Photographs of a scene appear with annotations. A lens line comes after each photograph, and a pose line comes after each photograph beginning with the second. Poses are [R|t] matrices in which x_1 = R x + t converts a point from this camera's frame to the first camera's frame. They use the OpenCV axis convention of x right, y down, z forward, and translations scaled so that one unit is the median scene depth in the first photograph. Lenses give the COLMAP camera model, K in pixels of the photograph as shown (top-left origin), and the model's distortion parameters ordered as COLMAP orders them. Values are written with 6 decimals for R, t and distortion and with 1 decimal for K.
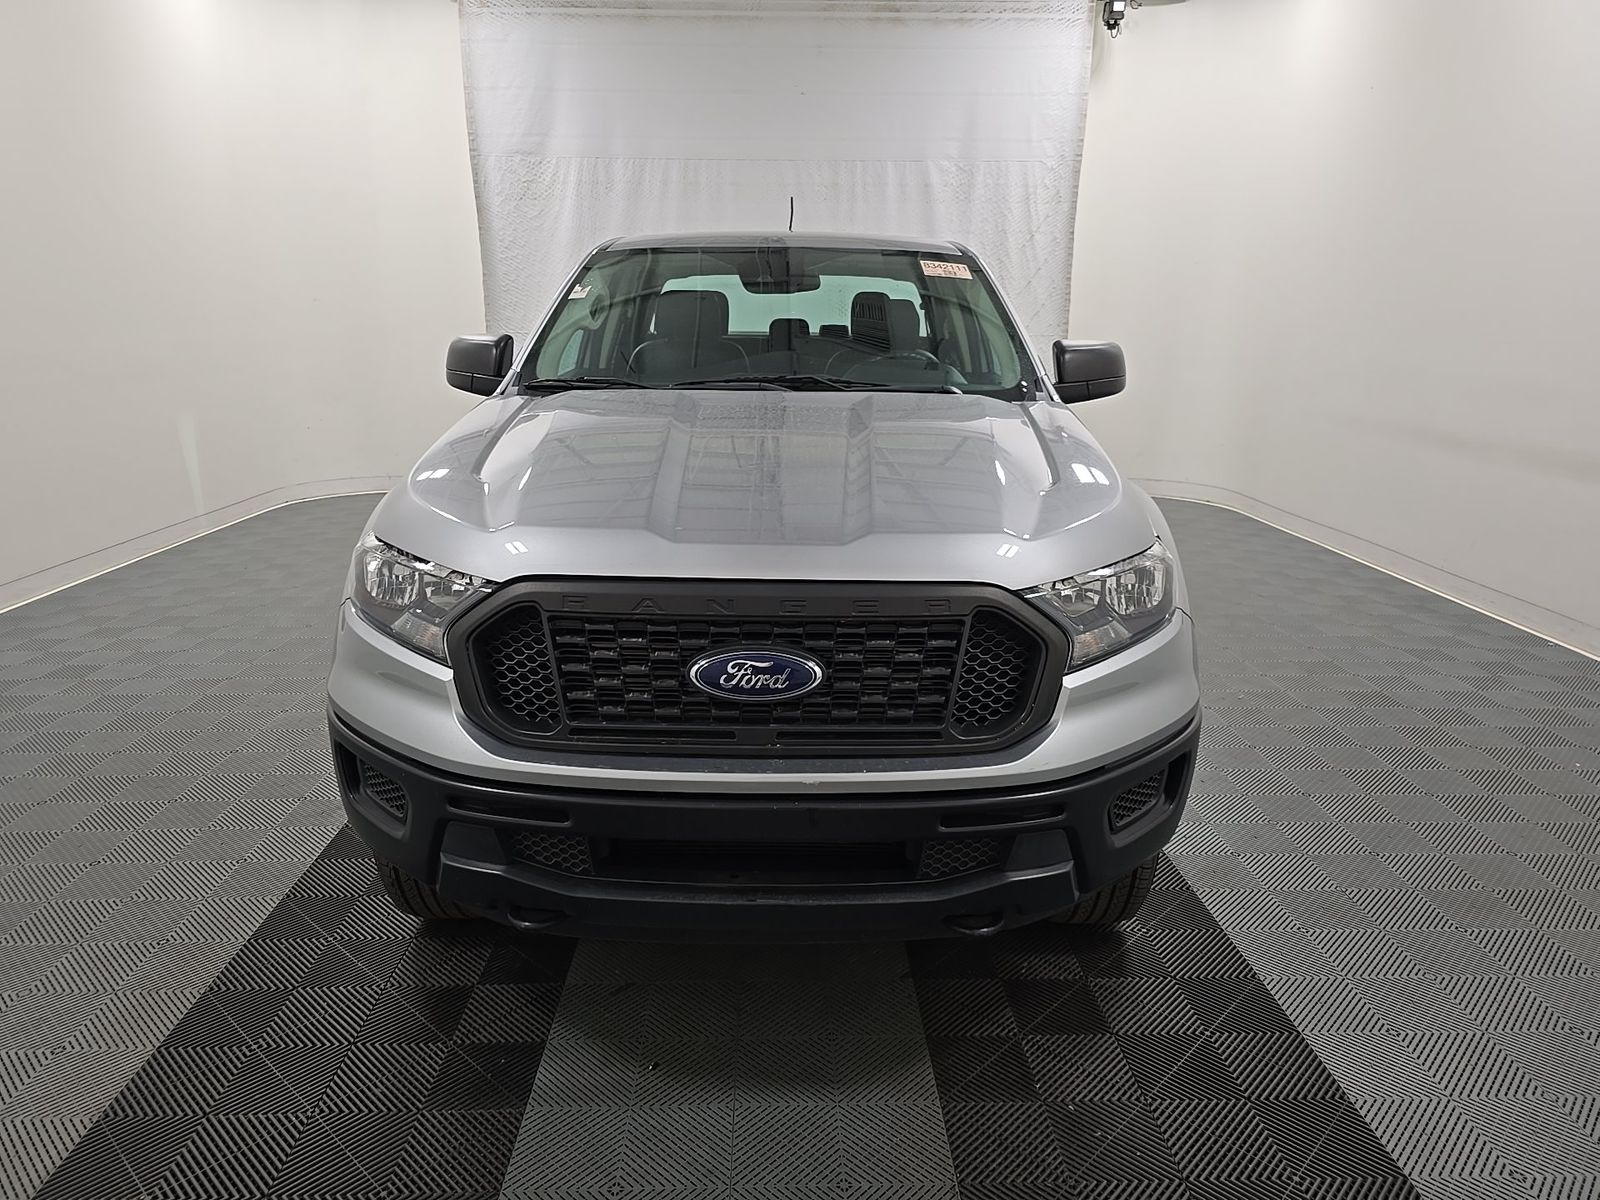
lens RADIAL K [[1097.5, 0, 815.8], [0, 1097.5, 595.0], [0, 0, 1]] dist [0.039905, -0.014691]
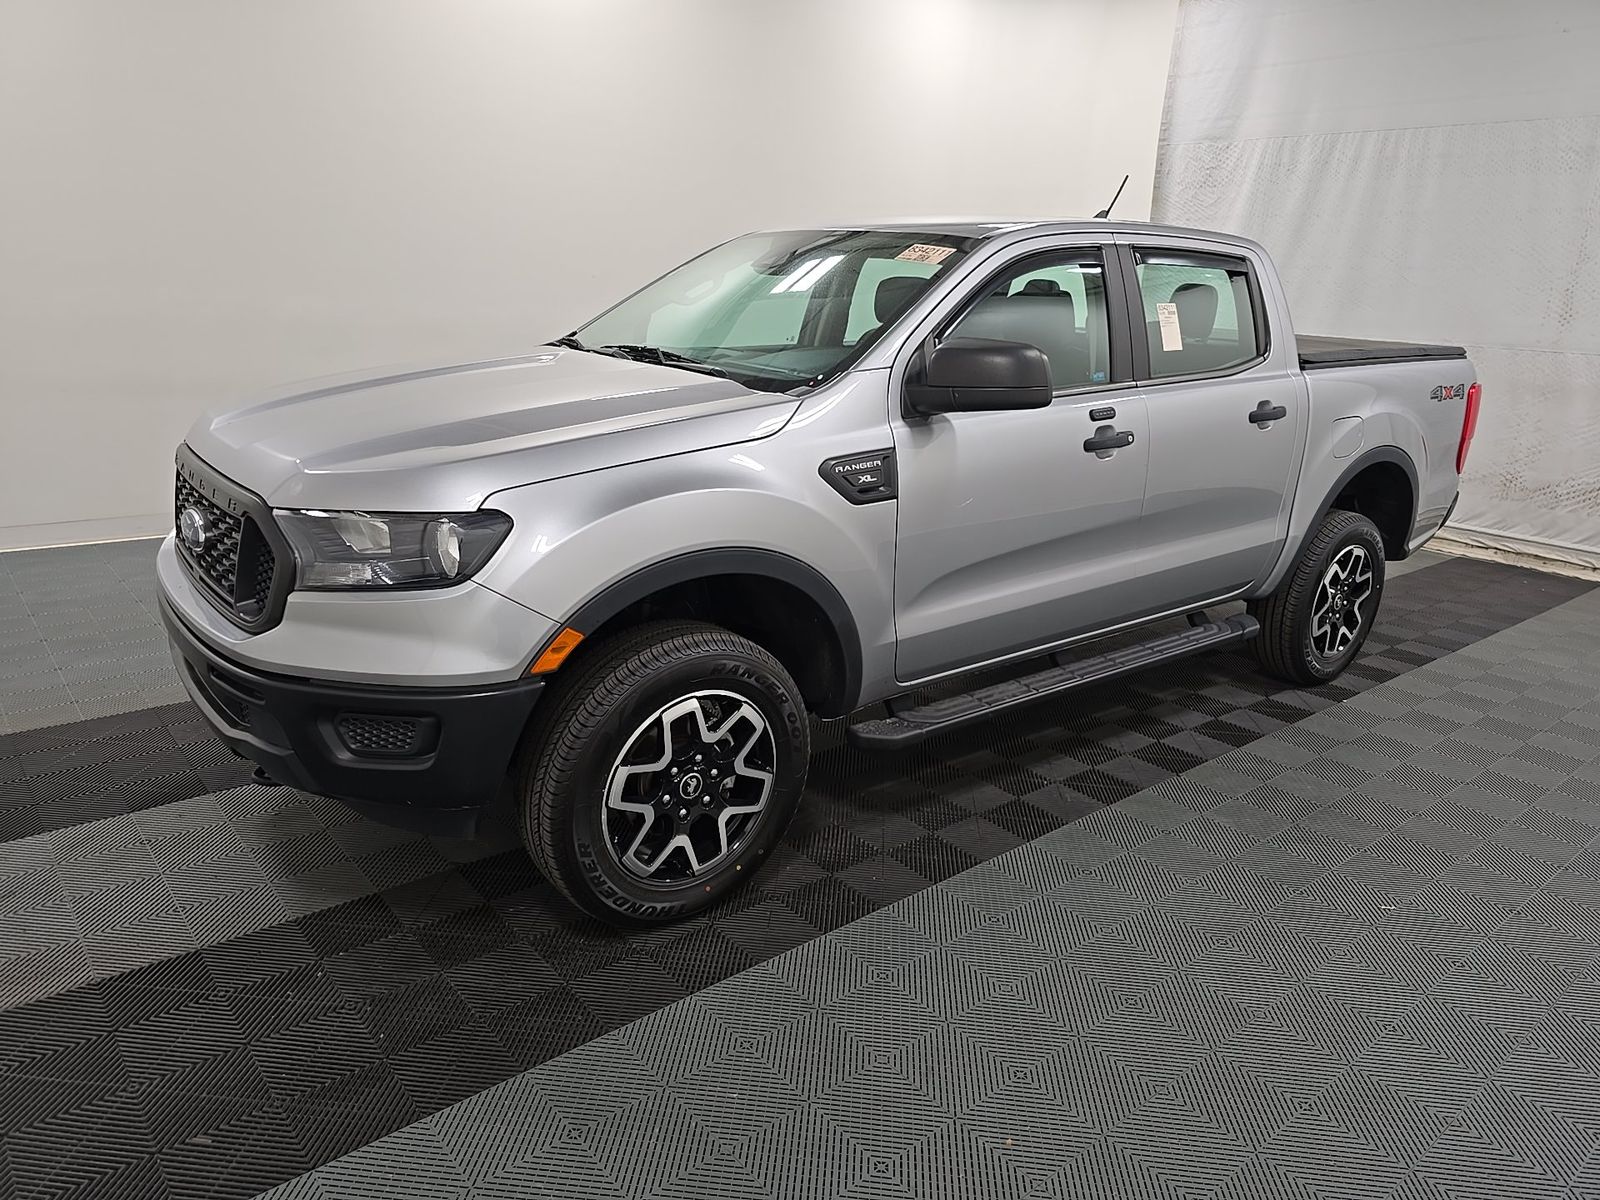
lens RADIAL K [[1097.5, 0, 800.0], [0, 1097.5, 602.3], [0, 0, 1]] dist [0.039905, -0.014691]
pose [[0.598775, 0.248923, -0.761253, 0.392526], [-0.242716, 0.962177, 0.123711, -0.051532], [0.763255, 0.110693, 0.636545, 0.181173]]
